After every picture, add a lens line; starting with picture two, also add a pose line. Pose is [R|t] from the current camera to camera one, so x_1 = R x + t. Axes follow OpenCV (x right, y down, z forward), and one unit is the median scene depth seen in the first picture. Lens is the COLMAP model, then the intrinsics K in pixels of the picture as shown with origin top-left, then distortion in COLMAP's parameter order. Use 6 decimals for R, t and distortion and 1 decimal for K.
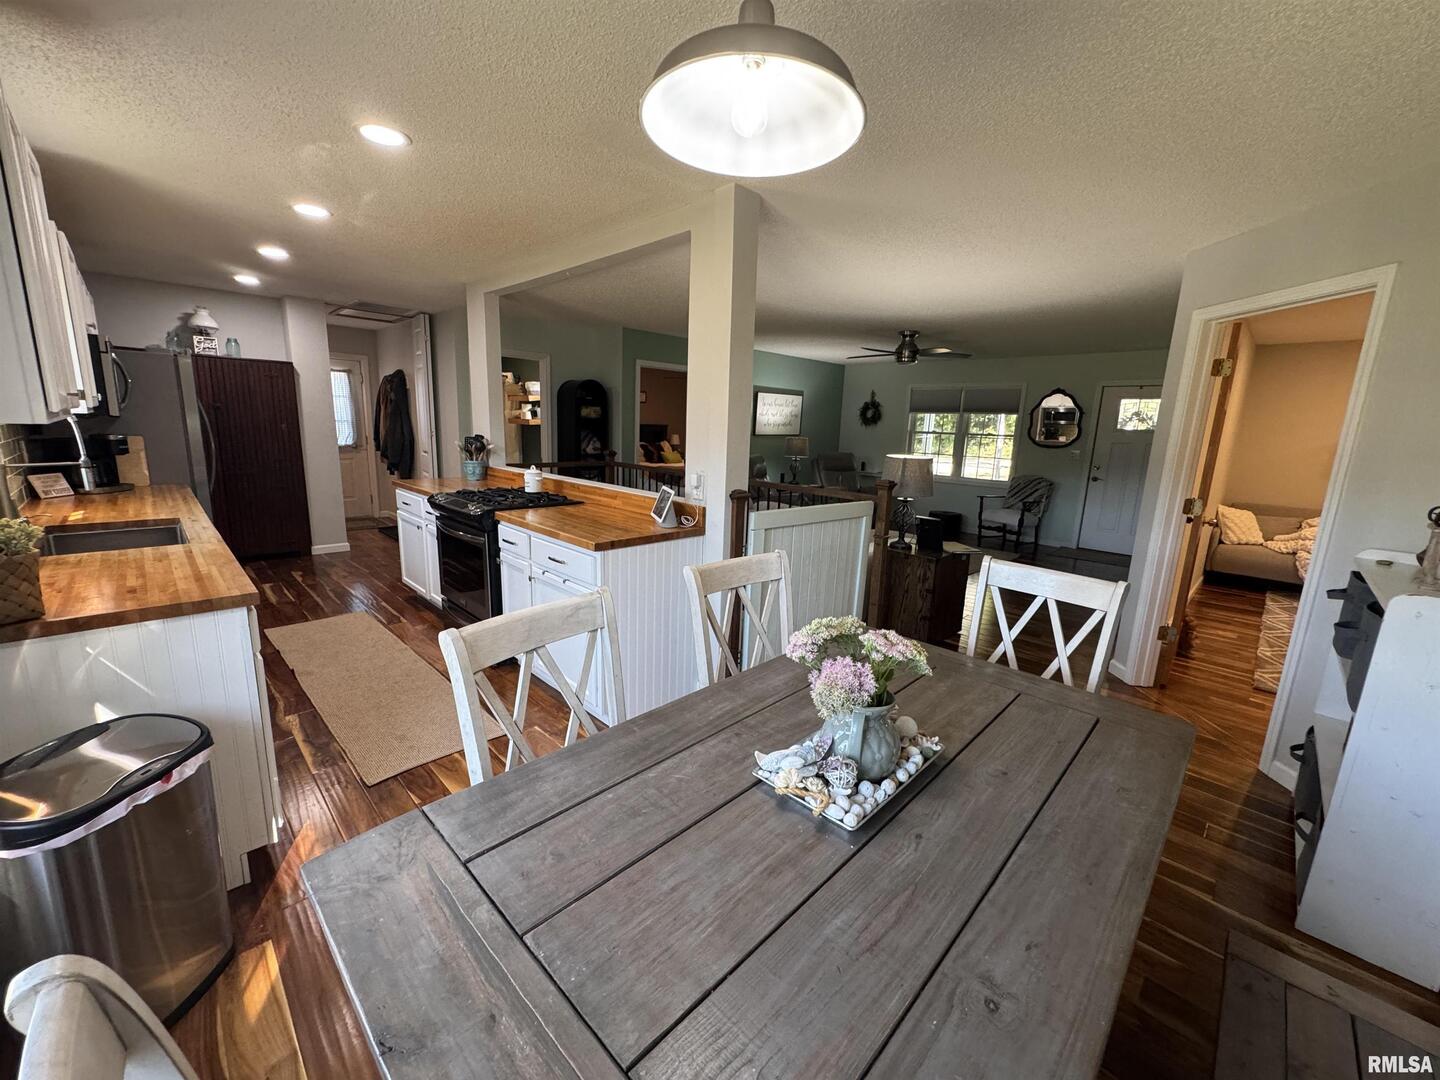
lens RADIAL K [[573.7, 0, 716.5], [0, 573.7, 537.6], [0, 0, 1]] dist [-0.001416, 0.000669]
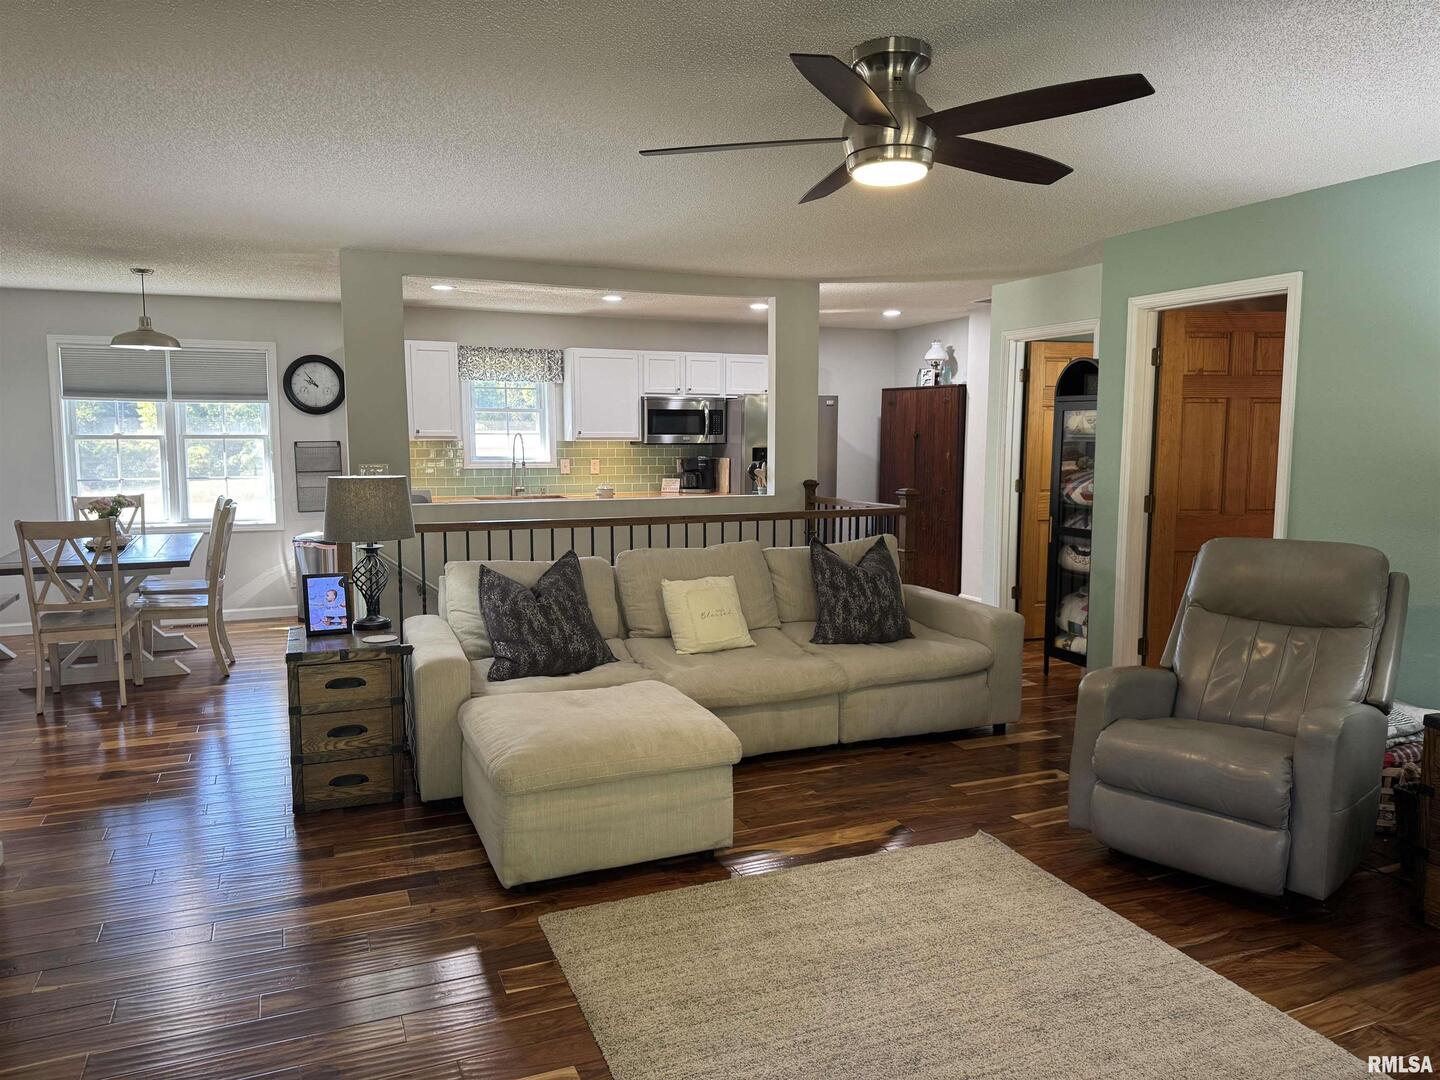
lens RADIAL K [[1015.4, 0, 721.0], [0, 1015.4, 536.8], [0, 0, 1]] dist [0.053350, -0.060257]
pose [[-0.374191, 0.058467, -0.925507, 0.705595], [-0.195198, 0.970685, 0.140242, -0.178752], [0.906575, 0.233135, -0.351809, 1.016101]]
